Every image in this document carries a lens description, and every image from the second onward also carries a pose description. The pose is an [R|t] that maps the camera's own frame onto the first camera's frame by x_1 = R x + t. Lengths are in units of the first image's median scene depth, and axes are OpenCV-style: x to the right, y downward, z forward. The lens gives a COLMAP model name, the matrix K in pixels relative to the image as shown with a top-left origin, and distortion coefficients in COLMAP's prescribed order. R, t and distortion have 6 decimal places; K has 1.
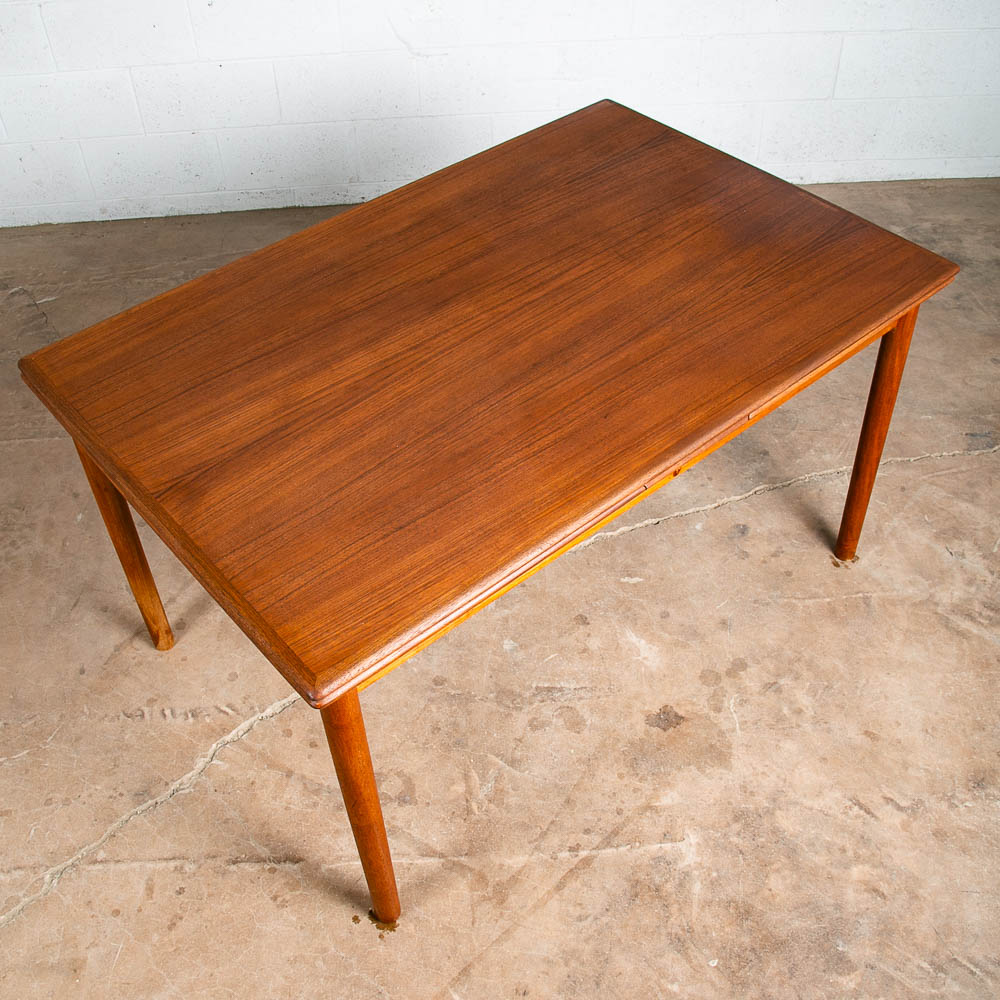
lens RADIAL K [[1039.9, 0, 488.5], [0, 1039.9, 521.4], [0, 0, 1]] dist [-0.078594, 0.000000]
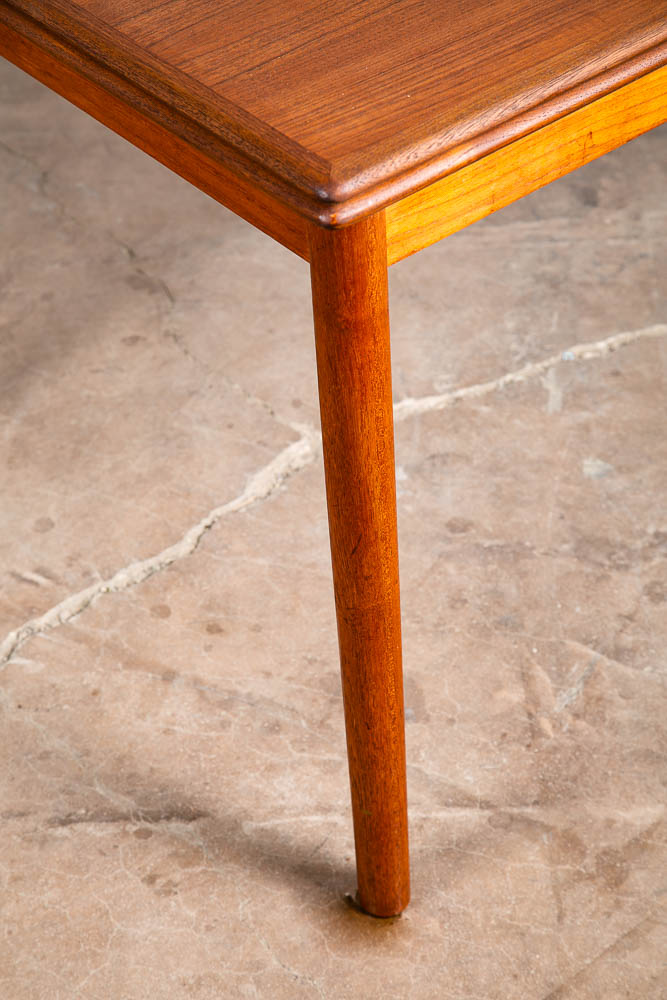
lens RADIAL K [[2280.5, 0, 332.4], [0, 2280.5, 502.4], [0, 0, 1]] dist [0.417516, 0.000000]
pose [[0.999585, -0.001324, -0.028761, -0.084488], [-0.002056, 0.993111, -0.117159, 0.300341], [0.028718, 0.117170, 0.992697, -0.112039]]
